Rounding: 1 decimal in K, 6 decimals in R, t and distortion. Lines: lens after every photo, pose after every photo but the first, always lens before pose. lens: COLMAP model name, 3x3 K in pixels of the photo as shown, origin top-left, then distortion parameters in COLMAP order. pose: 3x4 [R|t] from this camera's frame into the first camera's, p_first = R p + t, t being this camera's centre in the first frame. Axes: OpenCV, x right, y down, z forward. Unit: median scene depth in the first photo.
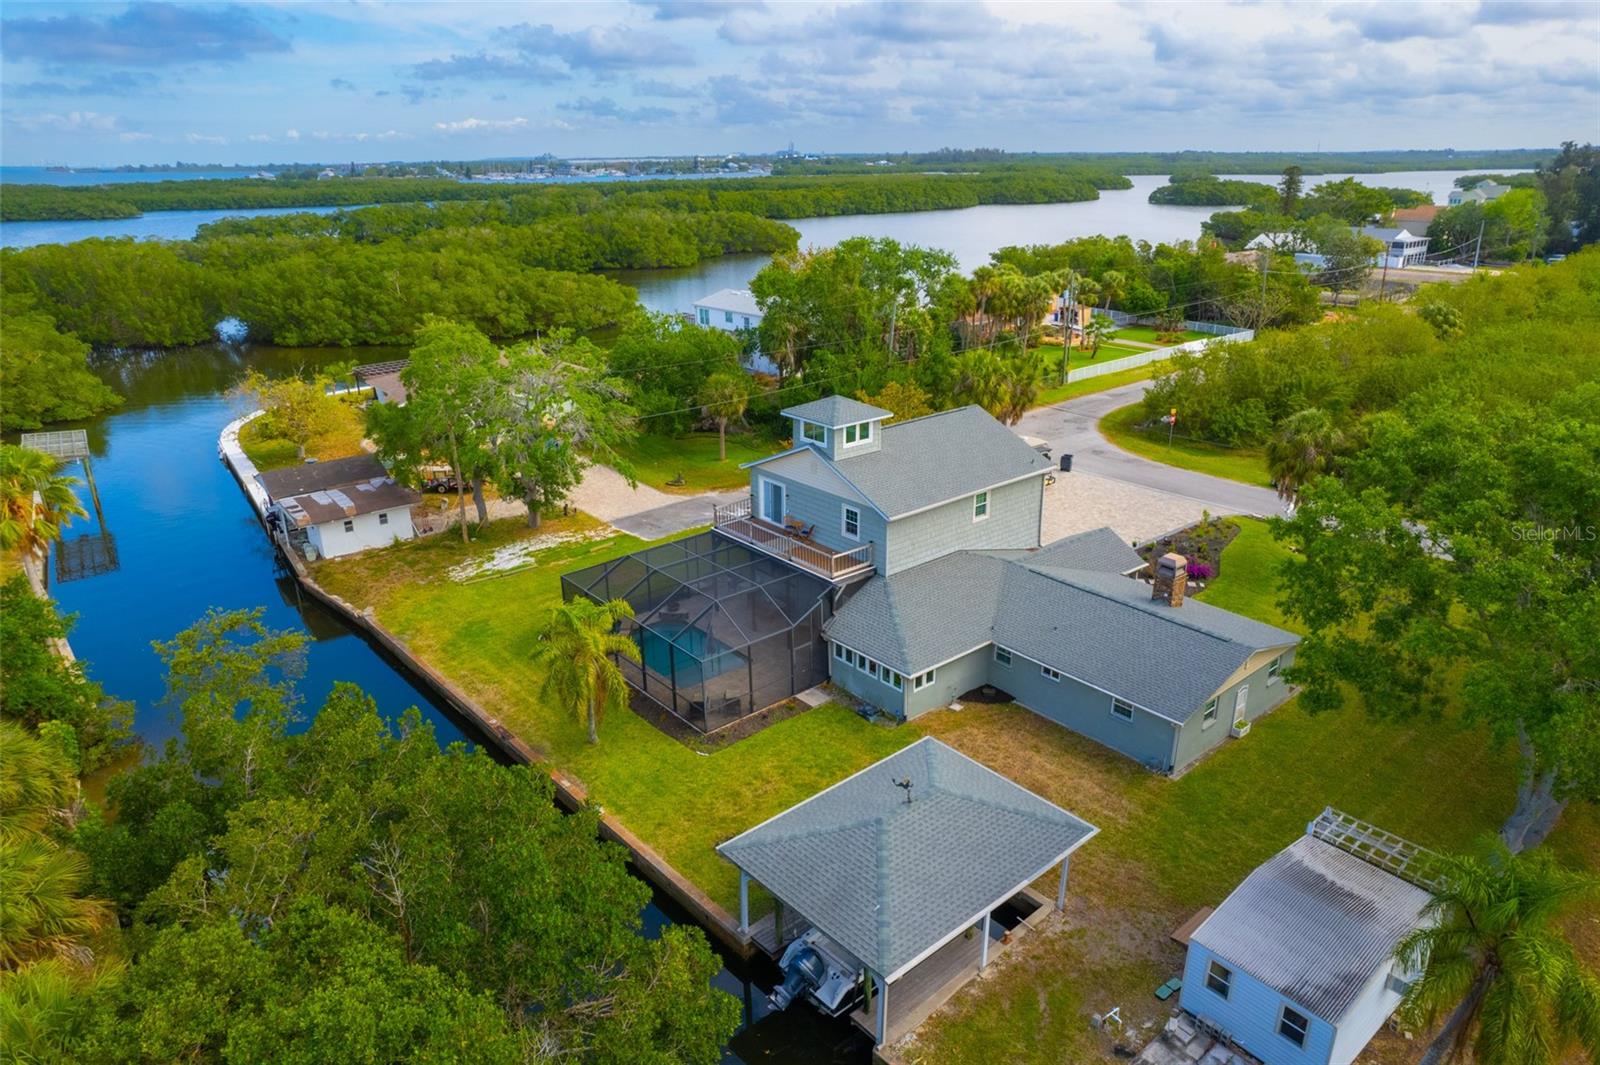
lens RADIAL K [[1020.6, 0, 803.7], [0, 1020.6, 537.3], [0, 0, 1]] dist [-0.074735, 0.069745]
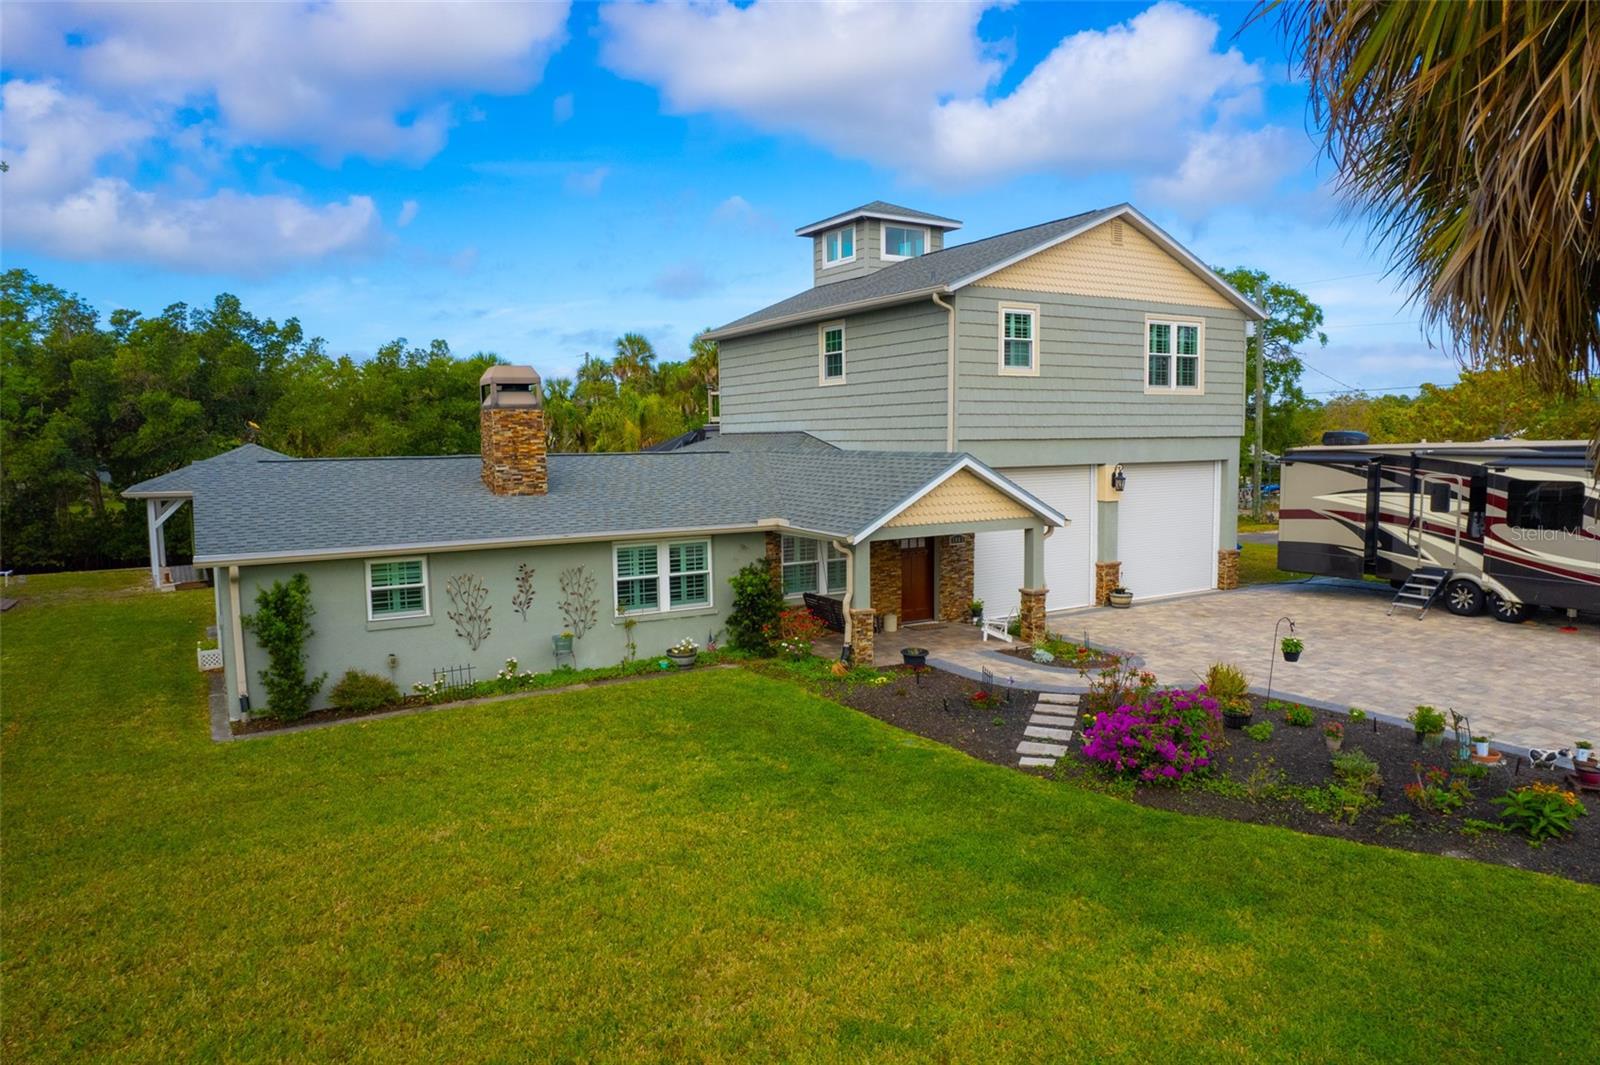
lens RADIAL K [[1020.6, 0, 803.7], [0, 1020.6, 537.3], [0, 0, 1]] dist [-0.074735, 0.069745]
pose [[-0.165115, 0.106345, -0.980524, 0.658095], [-0.336354, 0.928498, 0.157343, -0.020305], [0.927148, 0.355783, -0.117540, 1.013007]]
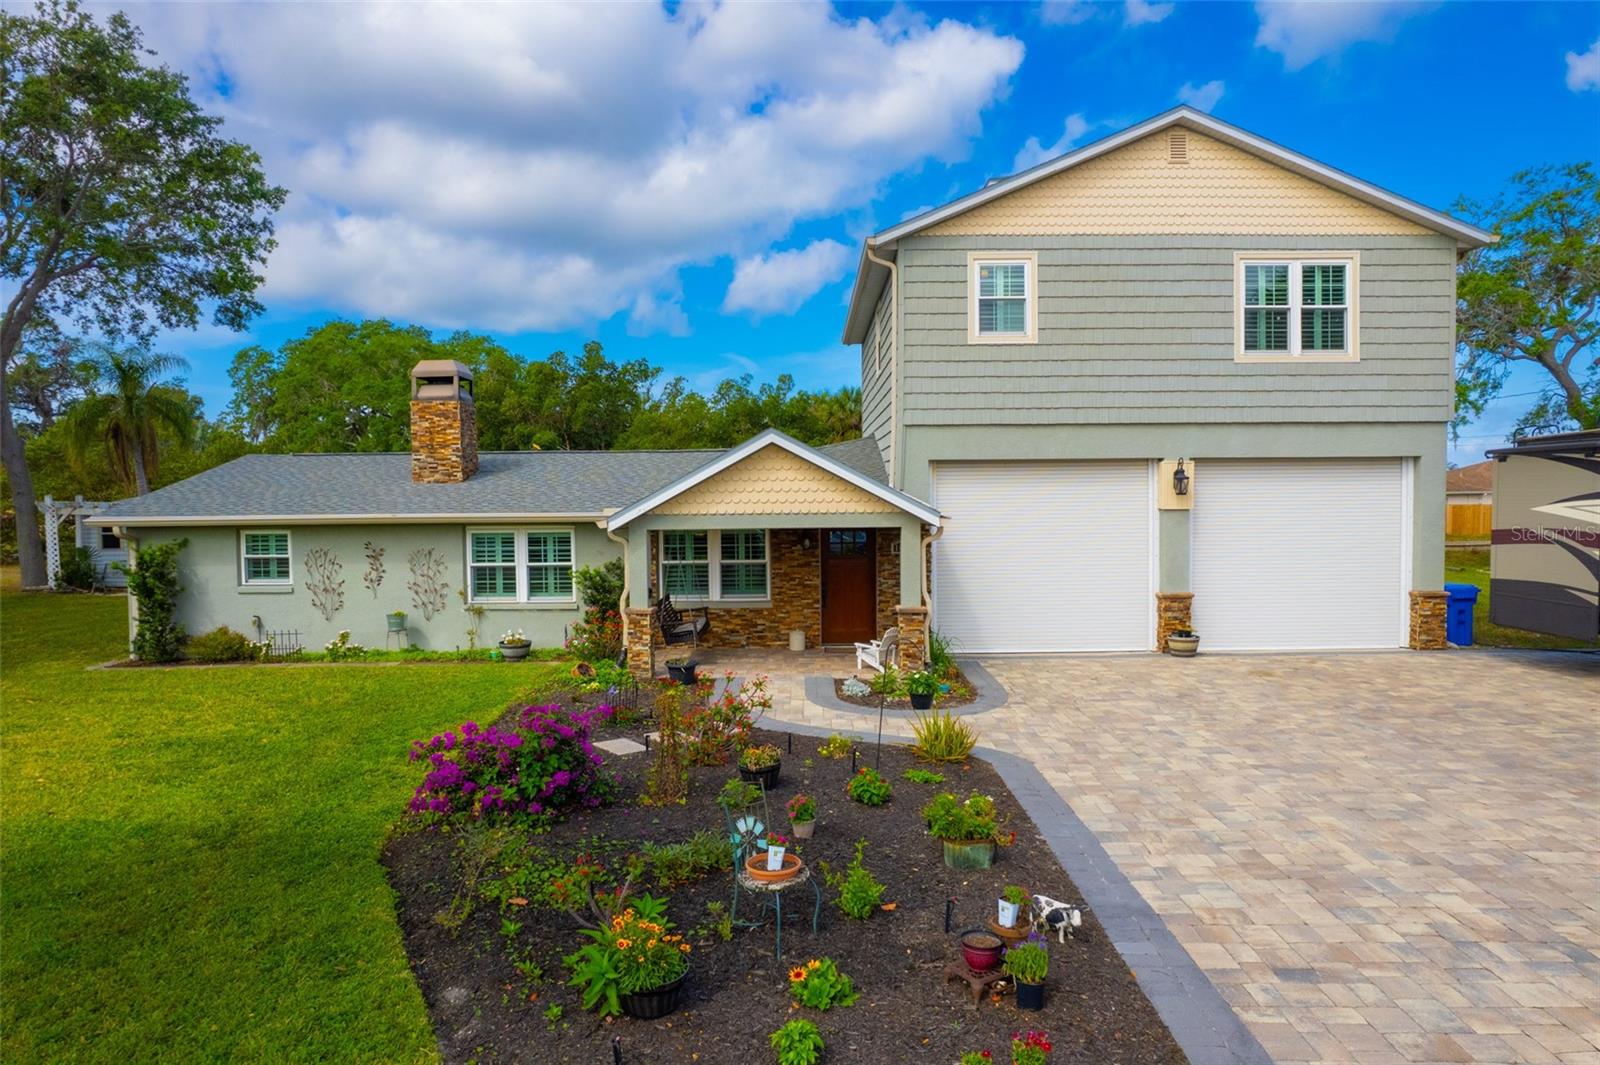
lens RADIAL K [[1020.6, 0, 803.7], [0, 1020.6, 537.3], [0, 0, 1]] dist [-0.074735, 0.069745]
pose [[-0.648578, 0.045073, -0.759813, 0.516587], [-0.256296, 0.927019, 0.273766, -0.062691], [0.716700, 0.372296, -0.589692, 1.198958]]
